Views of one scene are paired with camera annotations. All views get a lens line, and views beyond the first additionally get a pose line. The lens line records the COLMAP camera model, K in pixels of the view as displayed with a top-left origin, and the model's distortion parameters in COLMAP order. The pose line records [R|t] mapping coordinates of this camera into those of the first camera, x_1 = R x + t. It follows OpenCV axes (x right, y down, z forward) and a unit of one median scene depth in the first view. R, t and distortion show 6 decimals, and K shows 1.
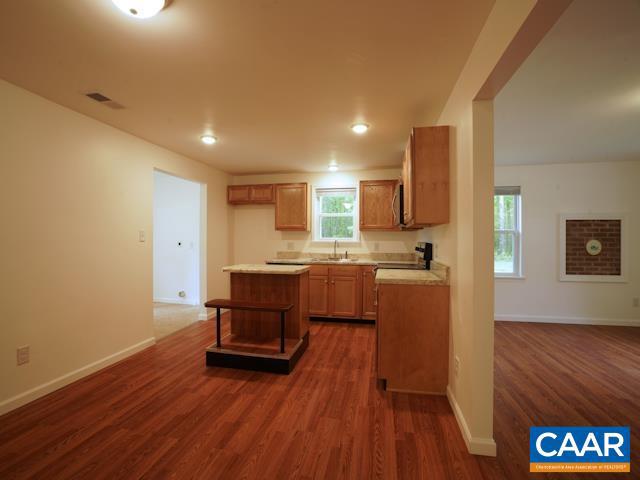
lens RADIAL K [[295.7, 0, 320.4], [0, 295.7, 236.0], [0, 0, 1]] dist [-0.051919, 0.023452]
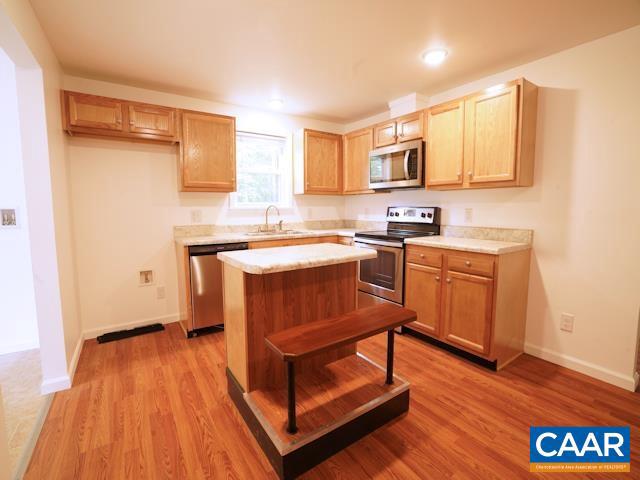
lens RADIAL K [[298.6, 0, 321.3], [0, 298.6, 218.9], [0, 0, 1]] dist [-0.014637, 0.000339]
pose [[0.685321, -0.041121, 0.727079, -0.411063], [-0.001781, 0.998307, 0.058139, 0.003240], [-0.728238, -0.041139, 0.684088, 0.407047]]
